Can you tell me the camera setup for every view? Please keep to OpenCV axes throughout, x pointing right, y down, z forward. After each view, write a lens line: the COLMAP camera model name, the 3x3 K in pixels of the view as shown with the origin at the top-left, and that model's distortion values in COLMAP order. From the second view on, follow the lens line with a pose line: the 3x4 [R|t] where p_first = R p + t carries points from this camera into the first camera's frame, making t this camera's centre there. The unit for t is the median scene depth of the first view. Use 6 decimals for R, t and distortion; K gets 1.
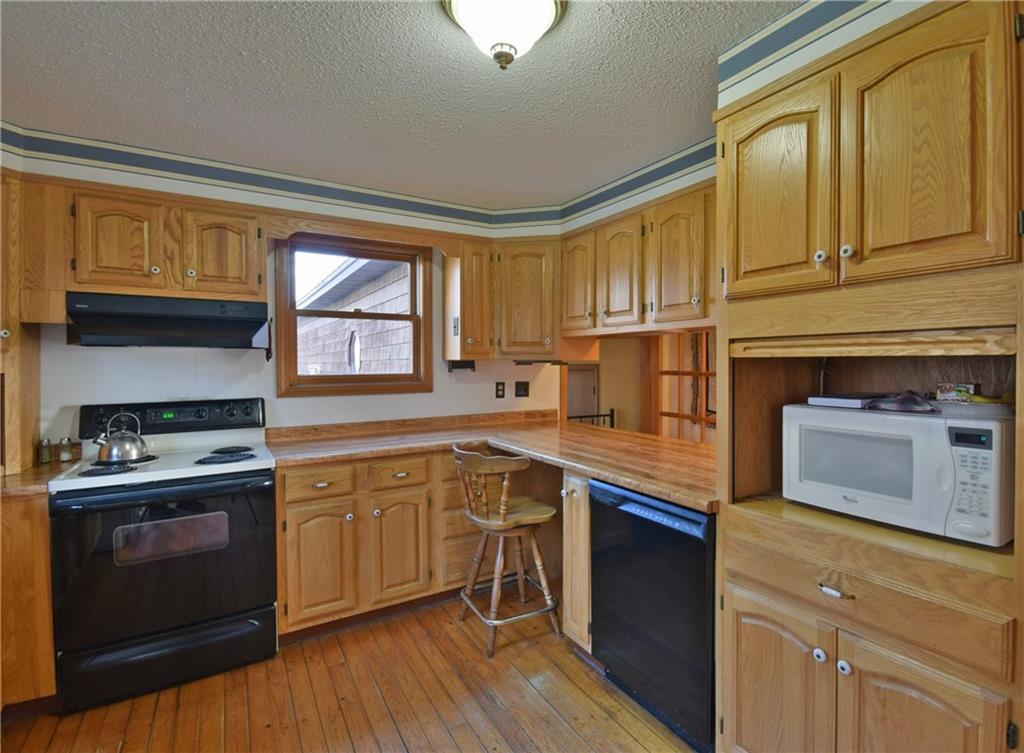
lens RADIAL K [[483.8, 0, 512.0], [0, 483.8, 376.5], [0, 0, 1]] dist [-0.002946, -0.000858]
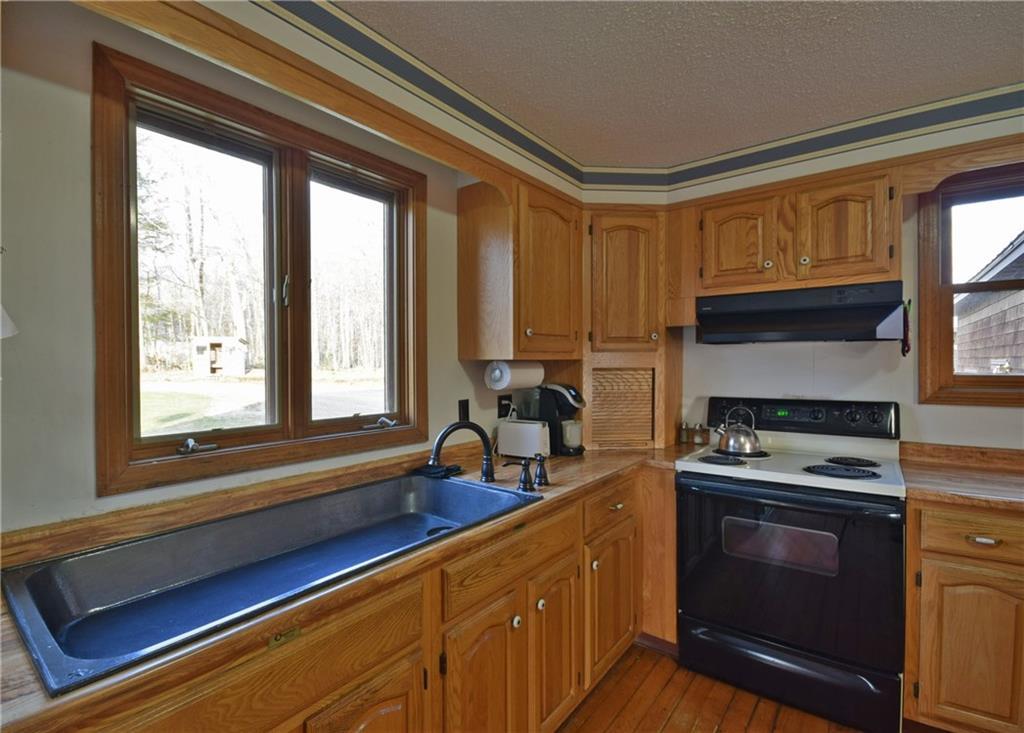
lens RADIAL K [[468.2, 0, 512.0], [0, 468.2, 366.5], [0, 0, 1]] dist [0.023201, -0.021668]
pose [[0.356965, 0.009716, -0.934067, -0.027637], [-0.019157, 0.999812, 0.003079, -0.005777], [0.933921, 0.016795, 0.357083, 0.167510]]
